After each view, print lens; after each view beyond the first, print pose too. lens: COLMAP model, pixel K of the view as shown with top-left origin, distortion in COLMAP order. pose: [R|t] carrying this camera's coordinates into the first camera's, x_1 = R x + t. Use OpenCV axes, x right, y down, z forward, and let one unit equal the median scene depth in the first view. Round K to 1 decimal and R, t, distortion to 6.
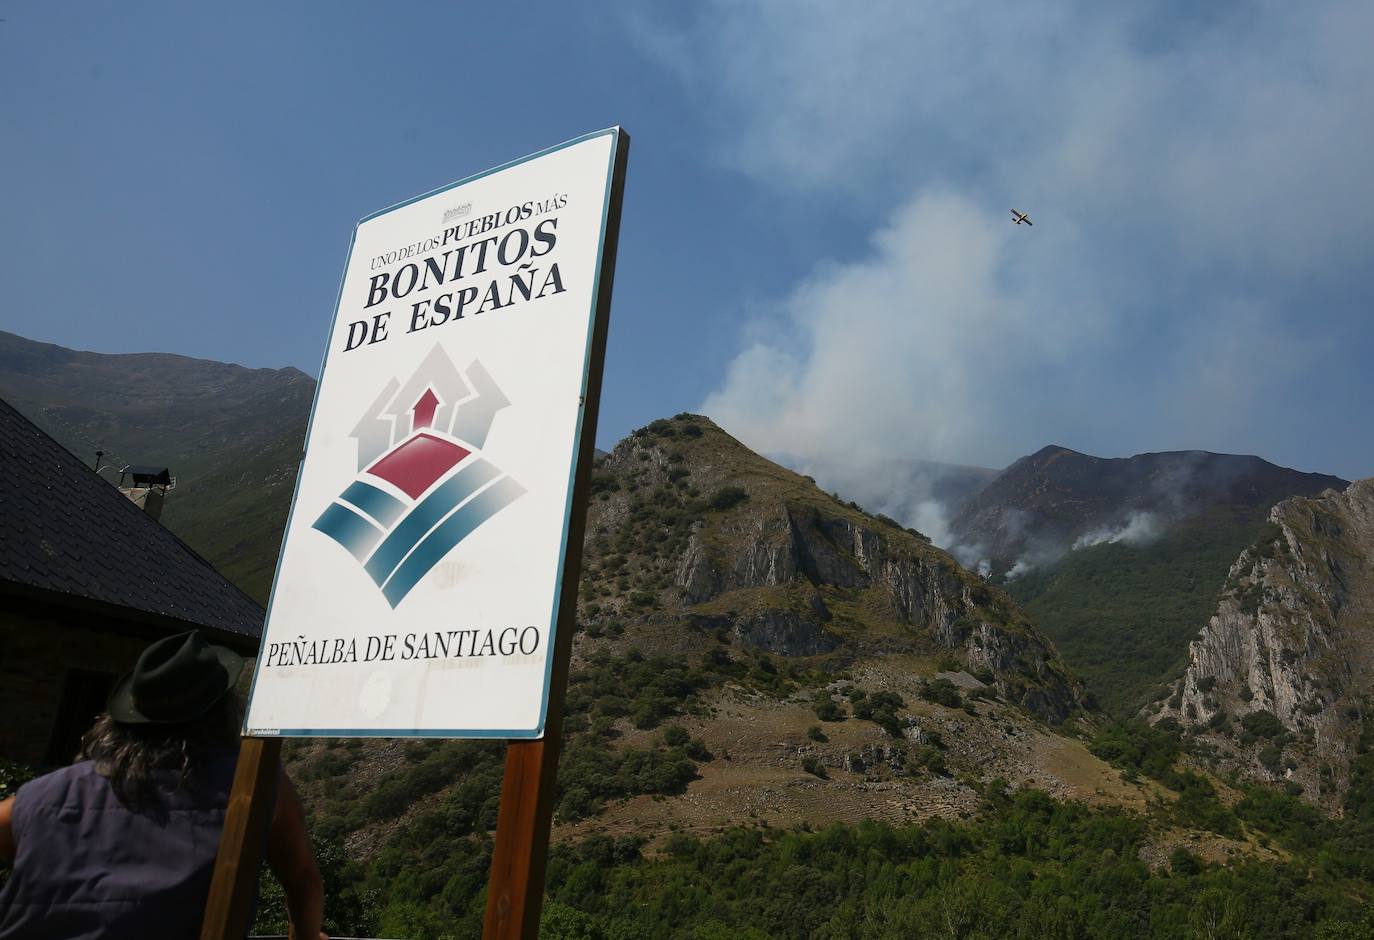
lens RADIAL K [[986.6, 0, 819.6], [0, 986.6, 393.3], [0, 0, 1]] dist [-0.012045, 0.005316]
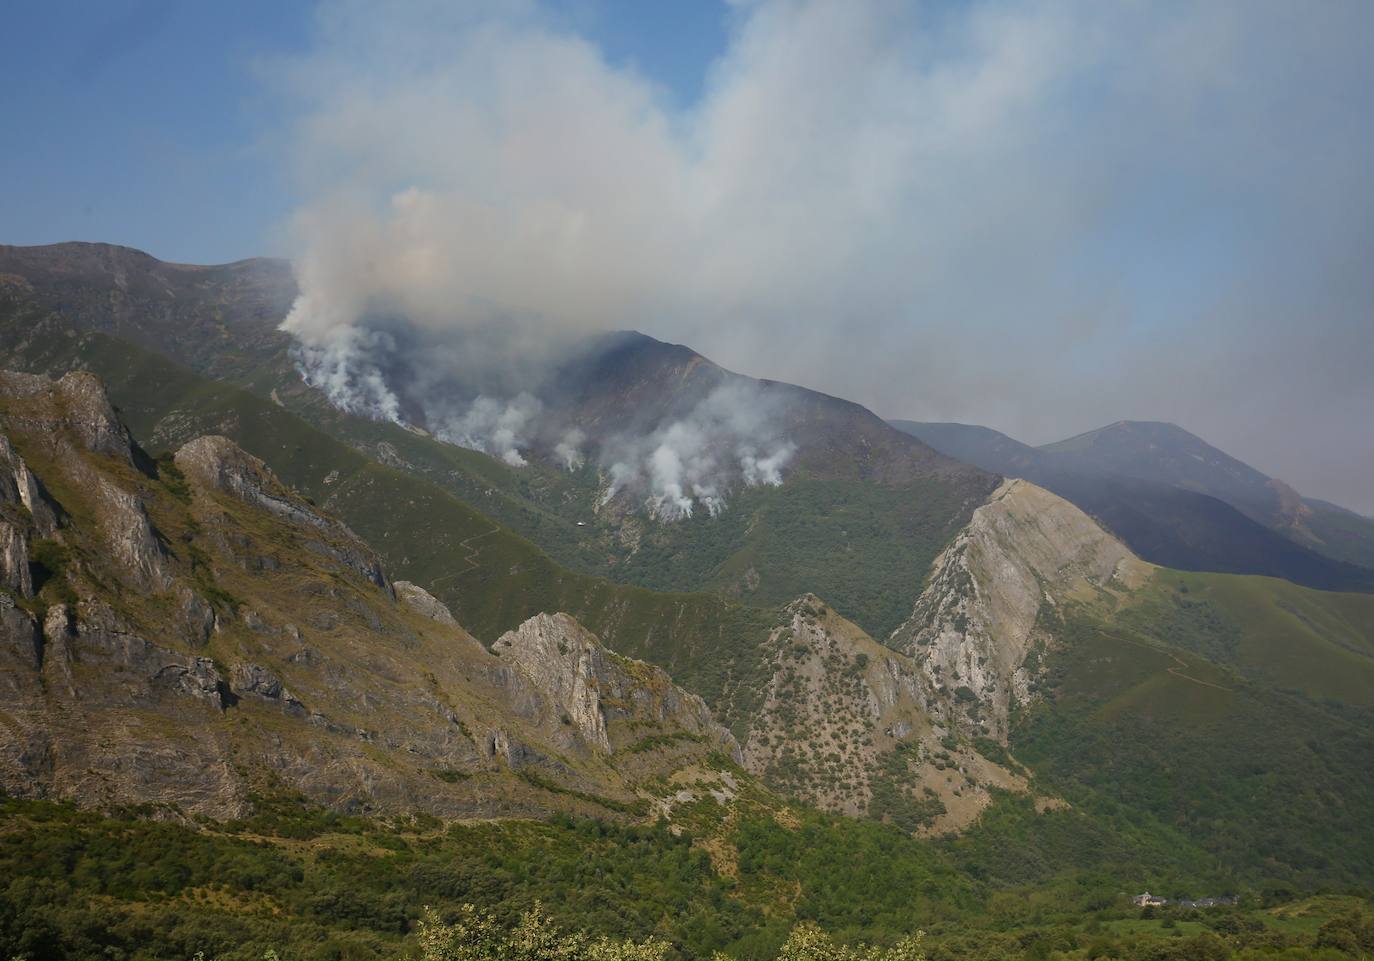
lens RADIAL K [[1249.7, 0, 733.6], [0, 1249.7, 500.7], [0, 0, 1]] dist [0.028893, 0.000000]
pose [[0.867817, 0.012716, 0.496721, -1.769924], [-0.198894, 0.924981, 0.323807, -1.092273], [-0.455340, -0.379800, 0.805244, -1.006085]]
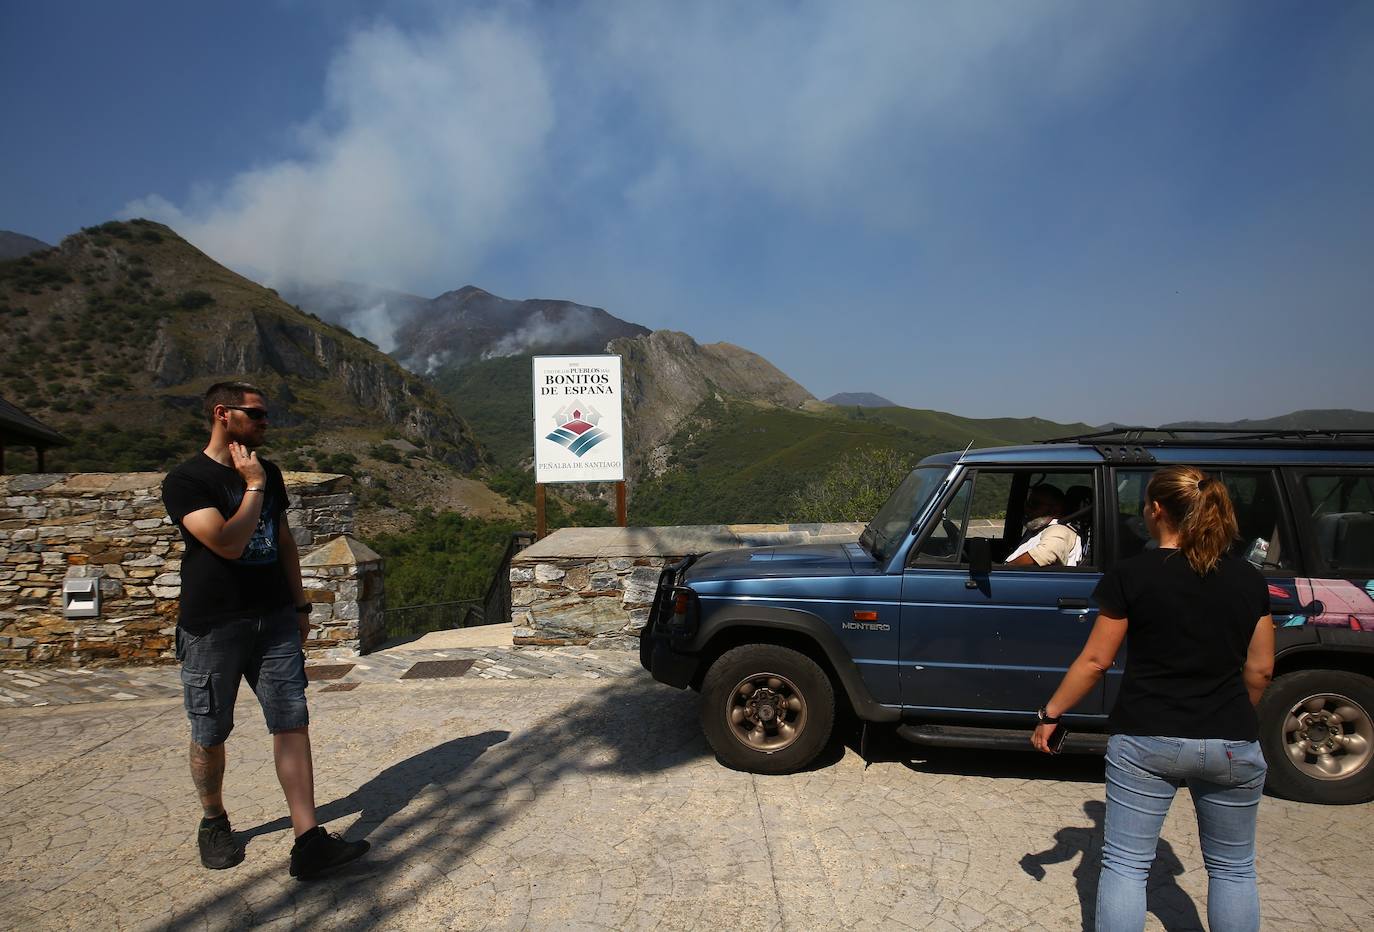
lens RADIAL K [[650.0, 0, 714.3], [0, 650.0, 478.9], [0, 0, 1]] dist [-0.045667, 0.010128]
pose [[0.827869, -0.033265, 0.559934, -0.006759], [-0.153661, 0.946603, 0.283426, -0.002795], [-0.539463, -0.320680, 0.778552, -0.007617]]
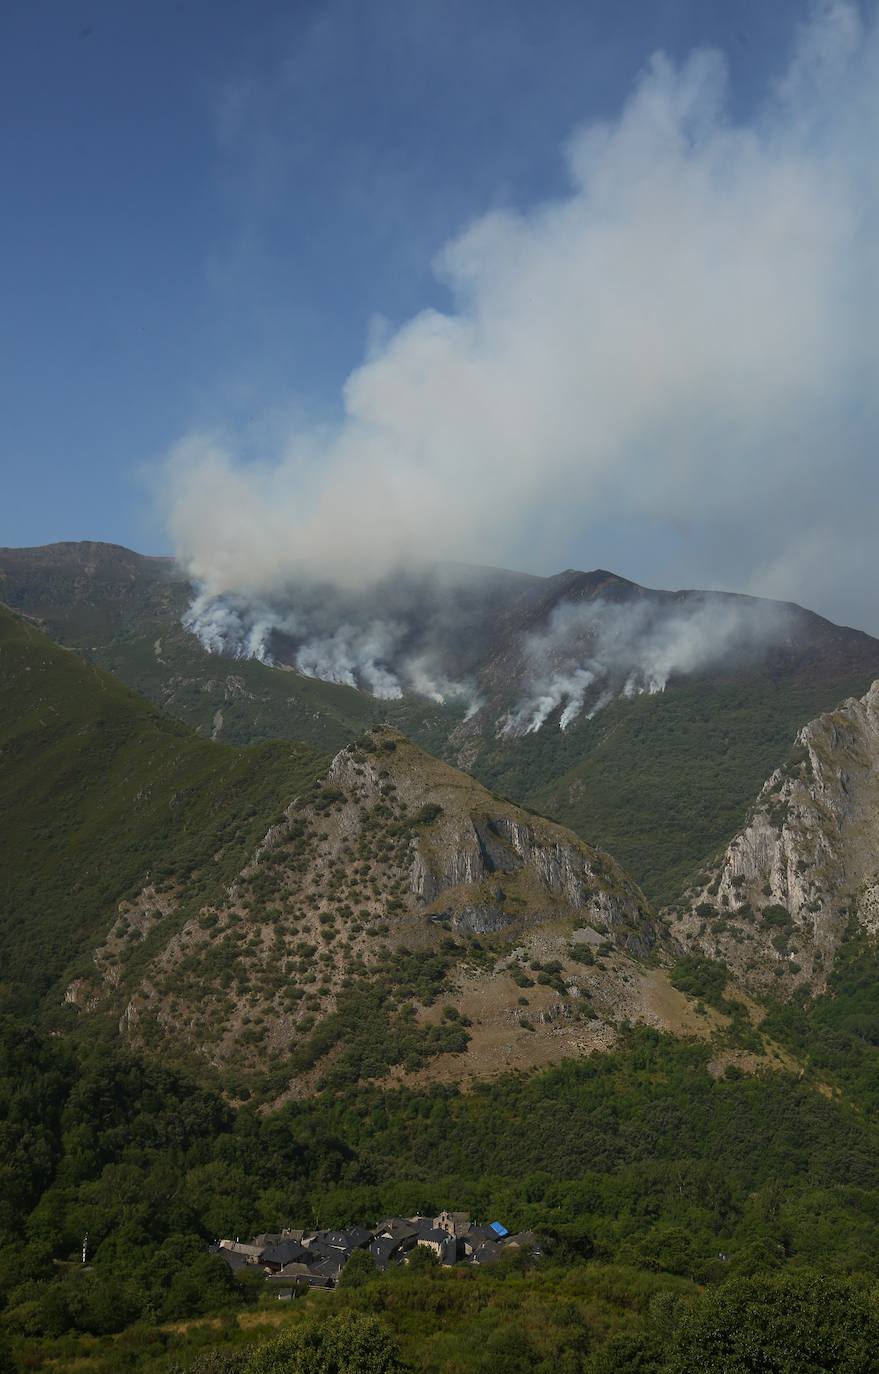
lens RADIAL K [[1112.2, 0, 399.5], [0, 1112.2, 715.2], [0, 0, 1]] dist [0.021425, -0.006306]
pose [[0.996331, -0.000923, 0.085576, -0.277133], [-0.022485, 0.961988, 0.272163, -0.468941], [-0.082575, -0.273089, 0.958438, -0.492535]]
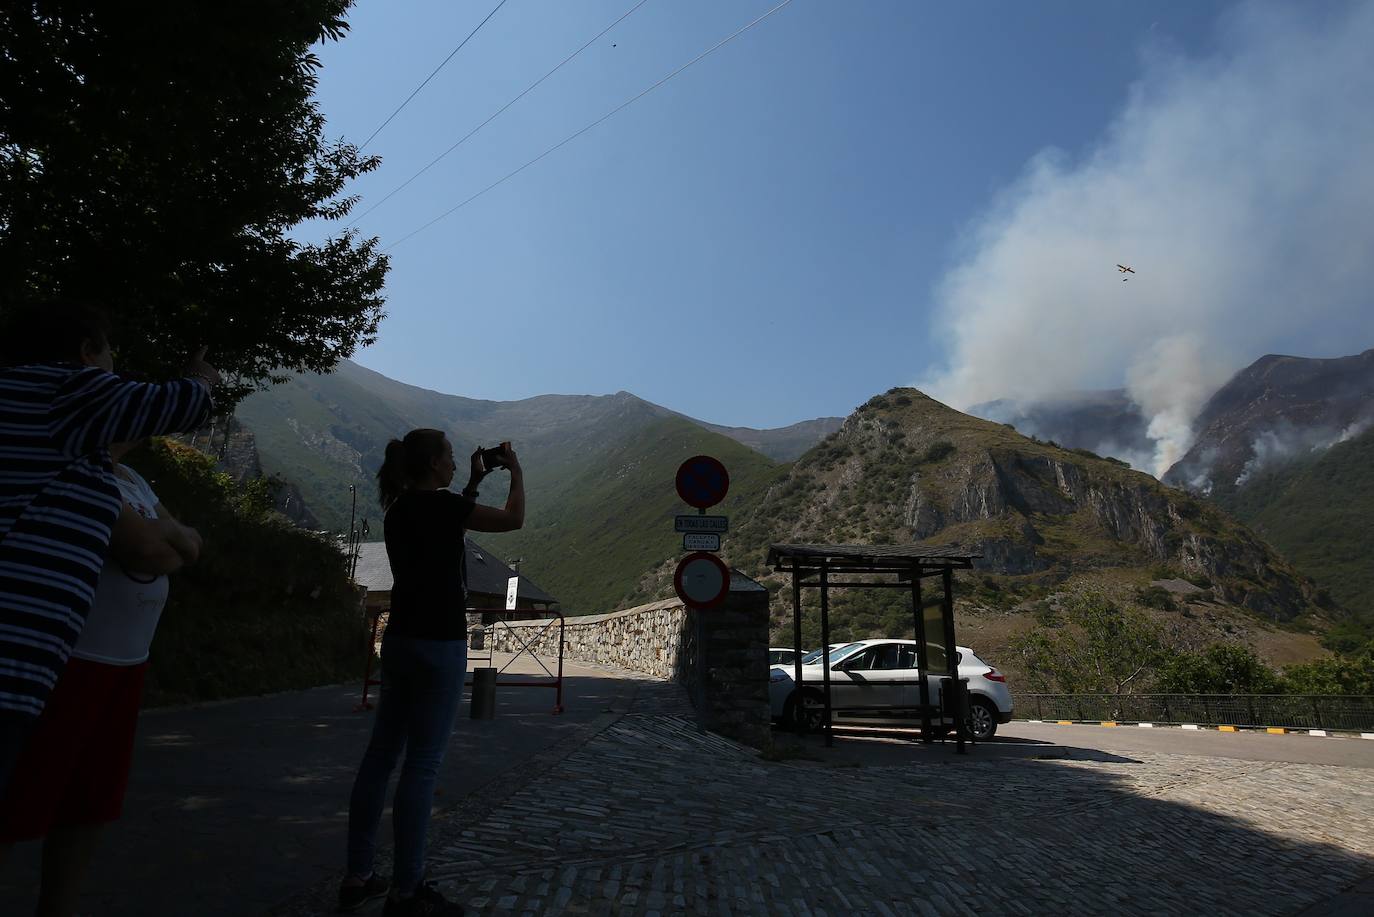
lens RADIAL K [[790.5, 0, 670.0], [0, 790.5, 346.9], [0, 0, 1]] dist [-0.041073, 0.008750]
pose [[0.893981, -0.173806, -0.413024, 0.037811], [0.160709, 0.984756, -0.066546, -0.012770], [0.418294, -0.006886, 0.908285, -0.046048]]
